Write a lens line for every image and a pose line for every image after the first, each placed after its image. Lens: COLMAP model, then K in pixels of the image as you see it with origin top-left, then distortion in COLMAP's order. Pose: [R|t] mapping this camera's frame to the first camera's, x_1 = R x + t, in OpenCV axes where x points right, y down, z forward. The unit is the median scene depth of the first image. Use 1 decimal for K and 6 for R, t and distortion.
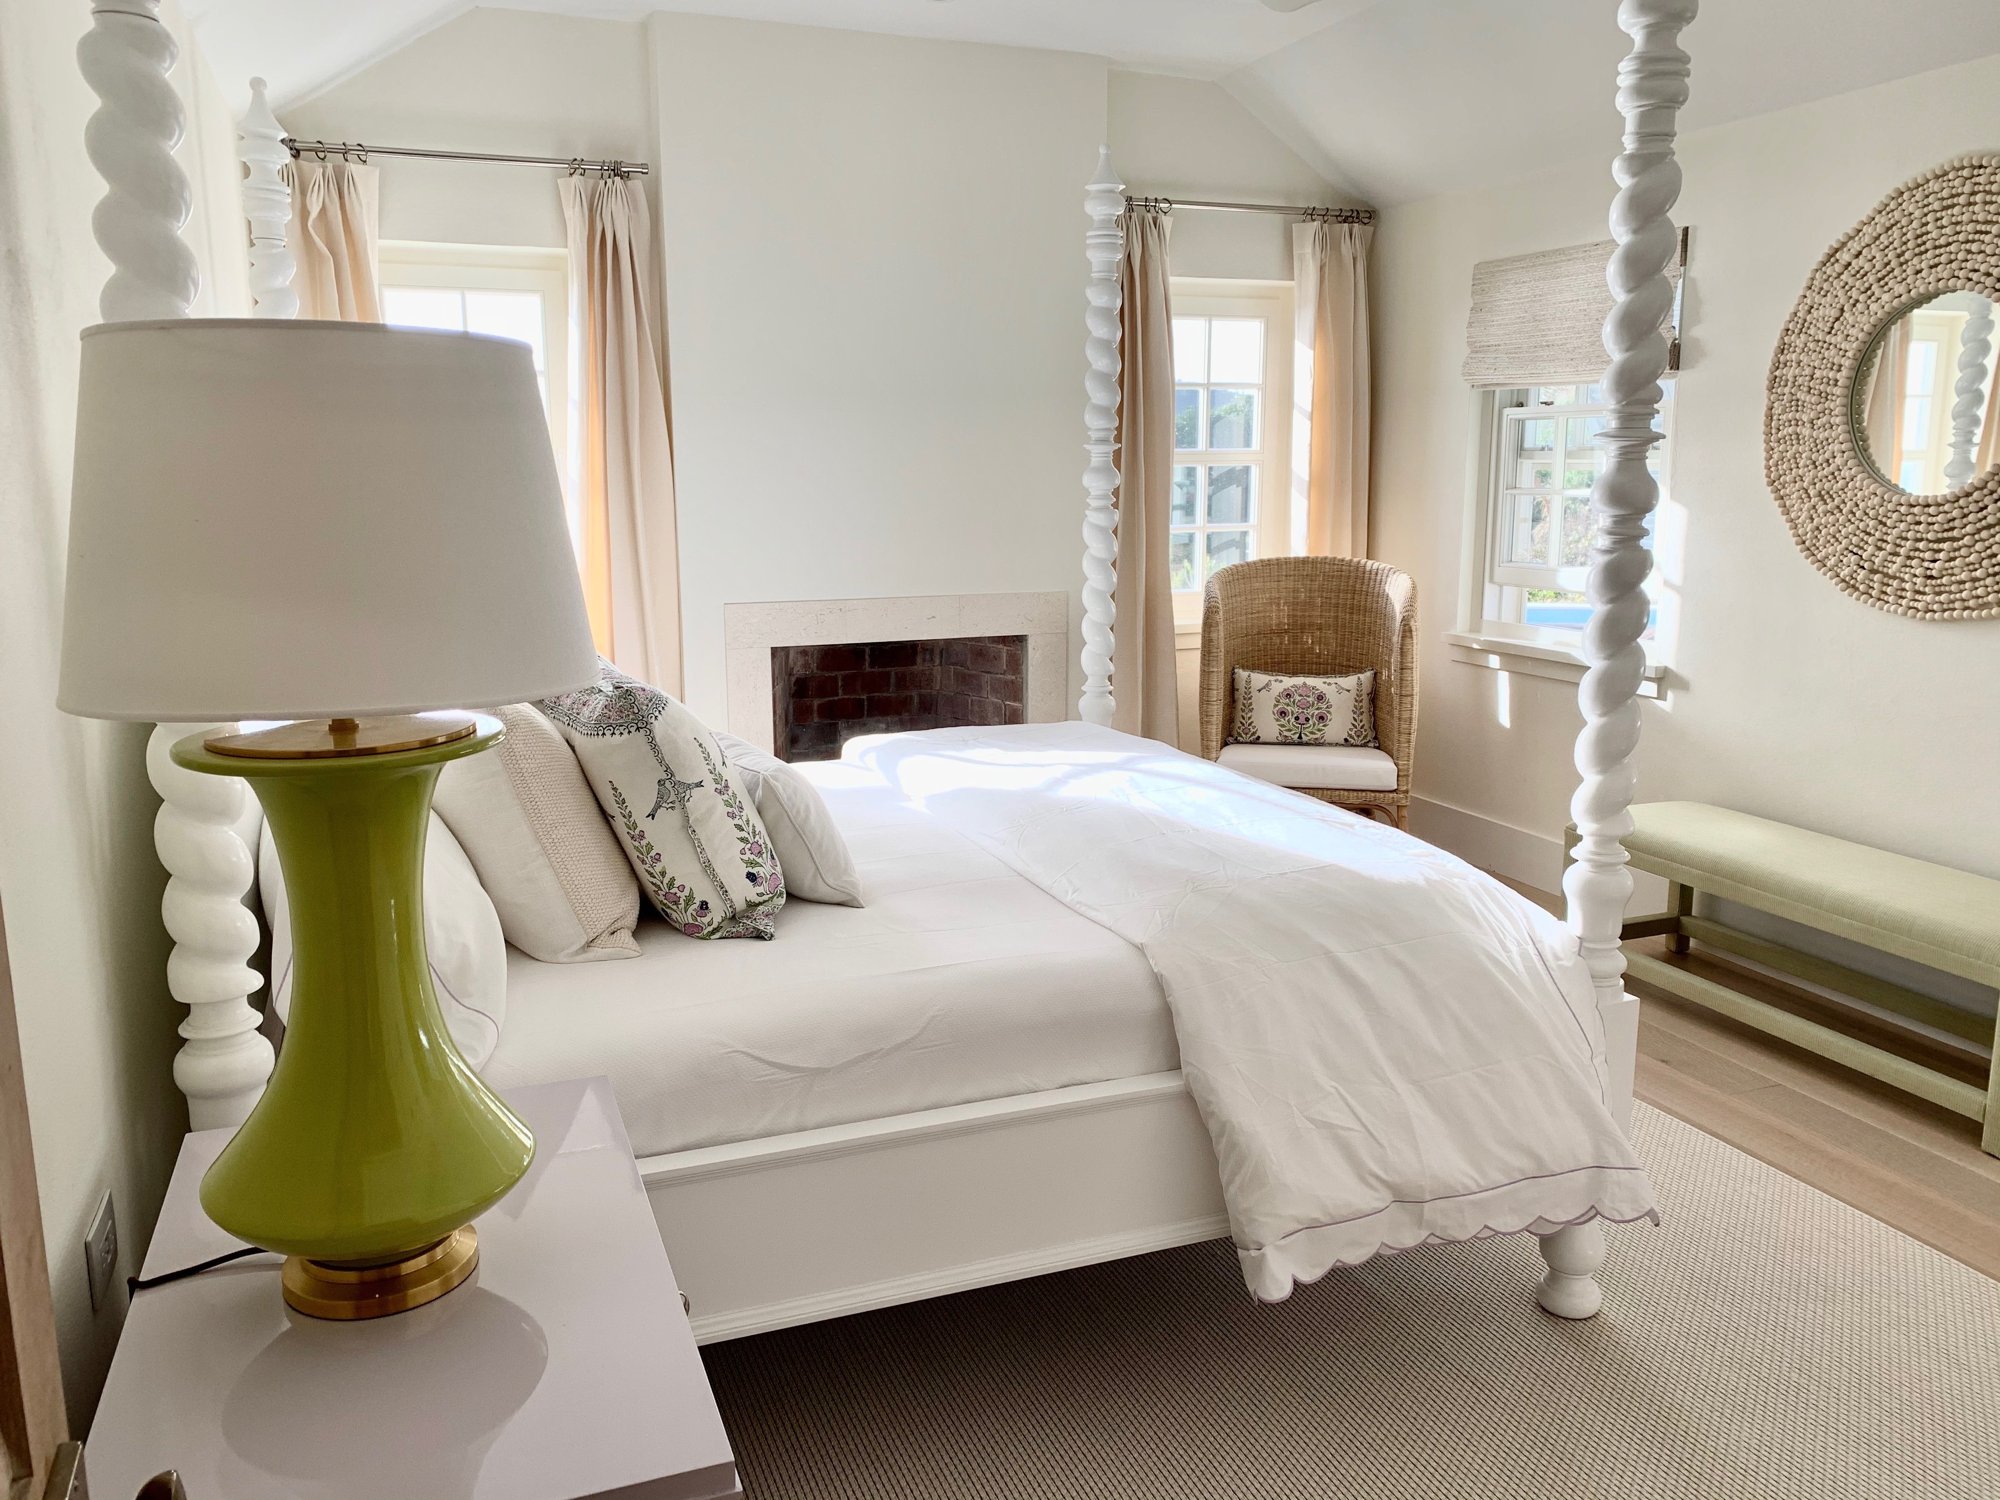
lens RADIAL K [[1561.0, 0, 1000.0], [0, 1561.0, 750.0], [0, 0, 1]] dist [0.040182, -0.008343]
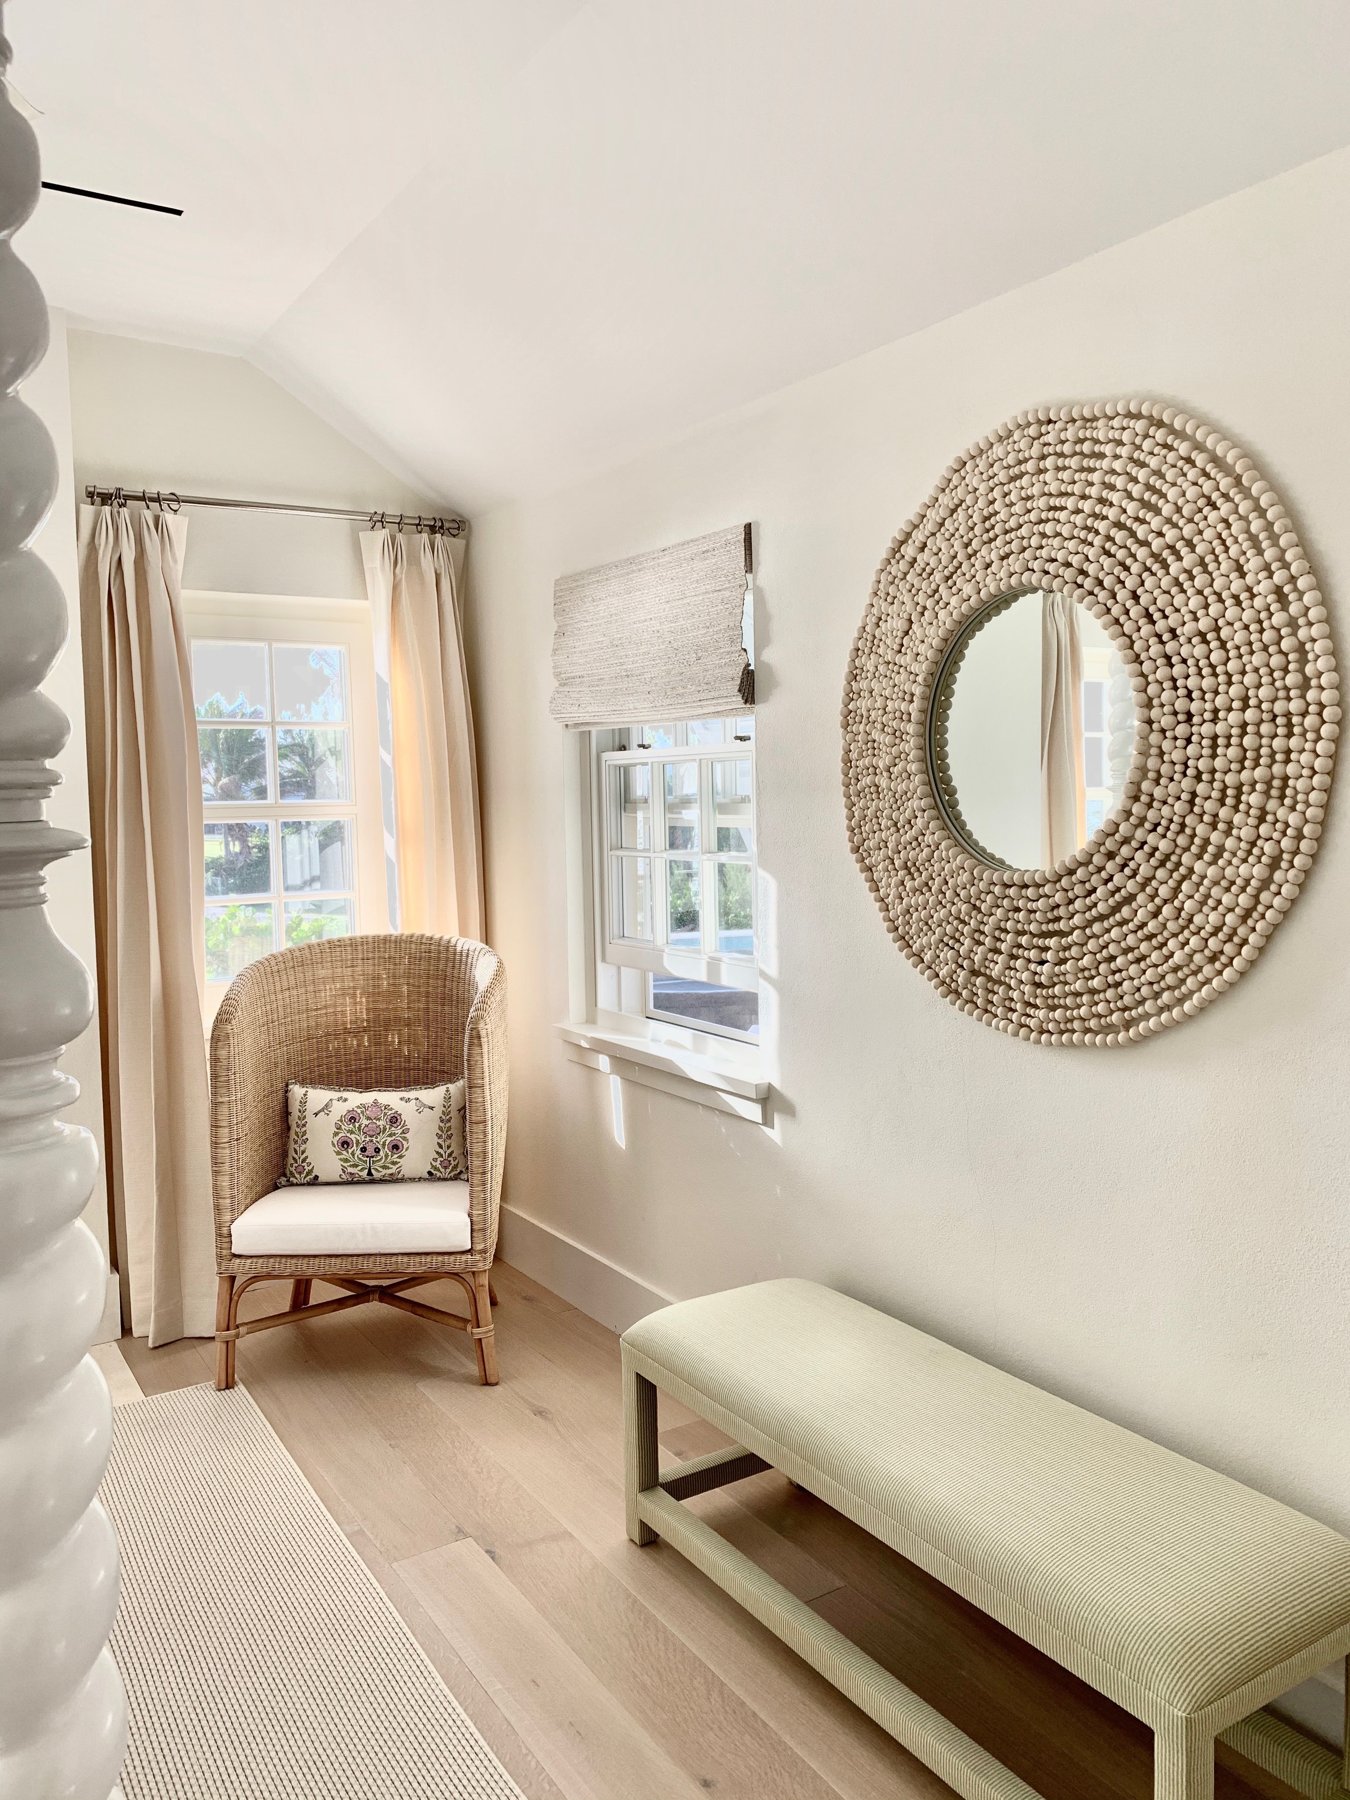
lens RADIAL K [[1419.4, 0, 675.0], [0, 1419.4, 900.0], [0, 0, 1]] dist [0.209790, -0.500006]
pose [[0.979523, -0.031803, 0.198806, 0.289672], [0.053550, 0.993031, -0.104988, -0.084651], [-0.194082, 0.113485, 0.974399, 0.385506]]
